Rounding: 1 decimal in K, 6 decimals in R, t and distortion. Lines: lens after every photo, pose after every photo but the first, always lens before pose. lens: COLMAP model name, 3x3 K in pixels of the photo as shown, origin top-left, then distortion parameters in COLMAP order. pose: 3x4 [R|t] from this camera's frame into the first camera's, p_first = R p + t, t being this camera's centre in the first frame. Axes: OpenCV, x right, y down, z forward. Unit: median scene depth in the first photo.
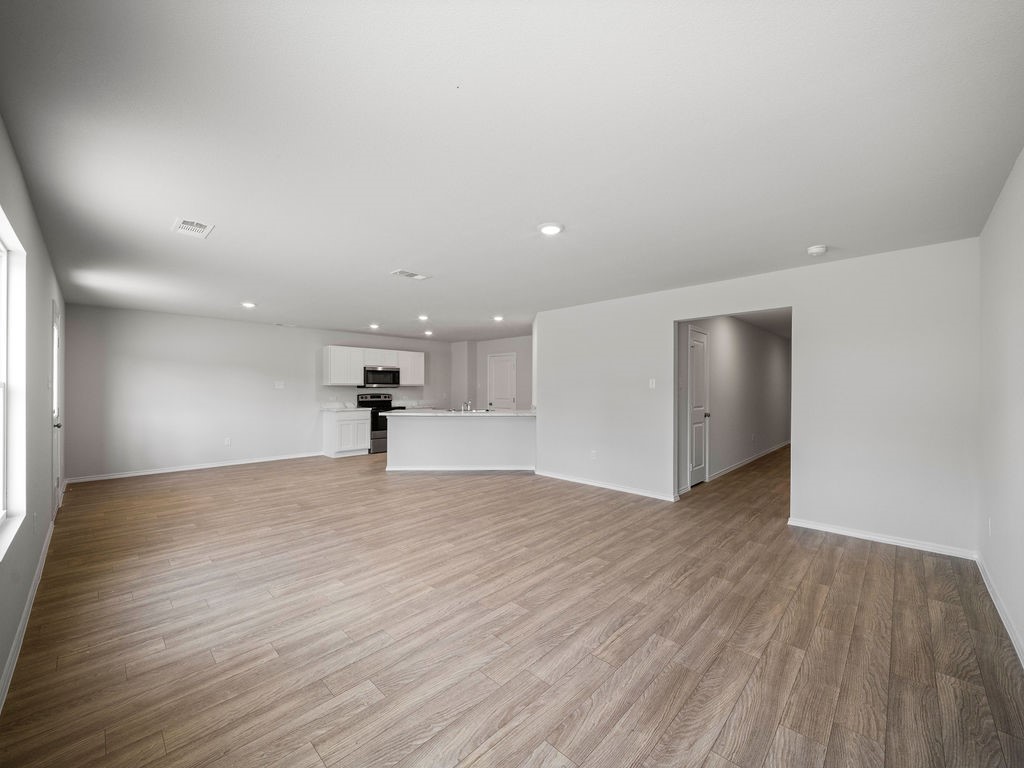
lens RADIAL K [[408.9, 0, 512.0], [0, 408.9, 384.0], [0, 0, 1]] dist [0.001560, -0.005668]
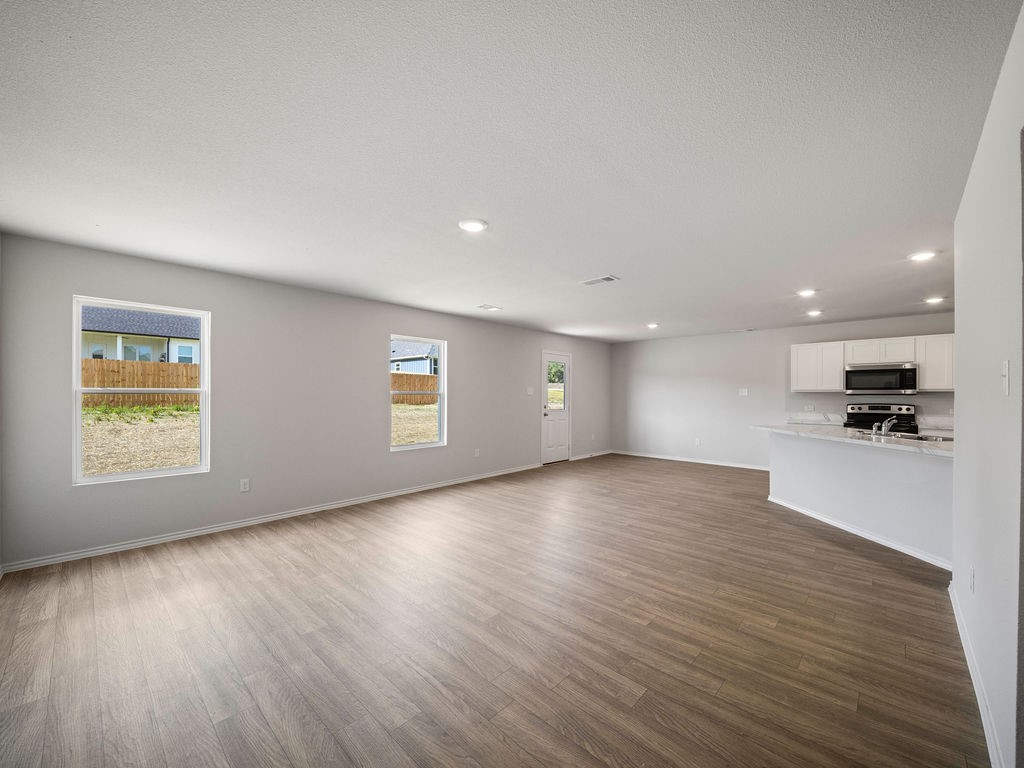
lens RADIAL K [[410.6, 0, 508.2], [0, 410.6, 397.7], [0, 0, 1]] dist [0.001909, -0.004007]
pose [[-0.000854, 0.009852, -0.999951, 0.566651], [0.007018, 0.999927, 0.009846, 0.004743], [0.999975, -0.007010, -0.000923, 0.591586]]
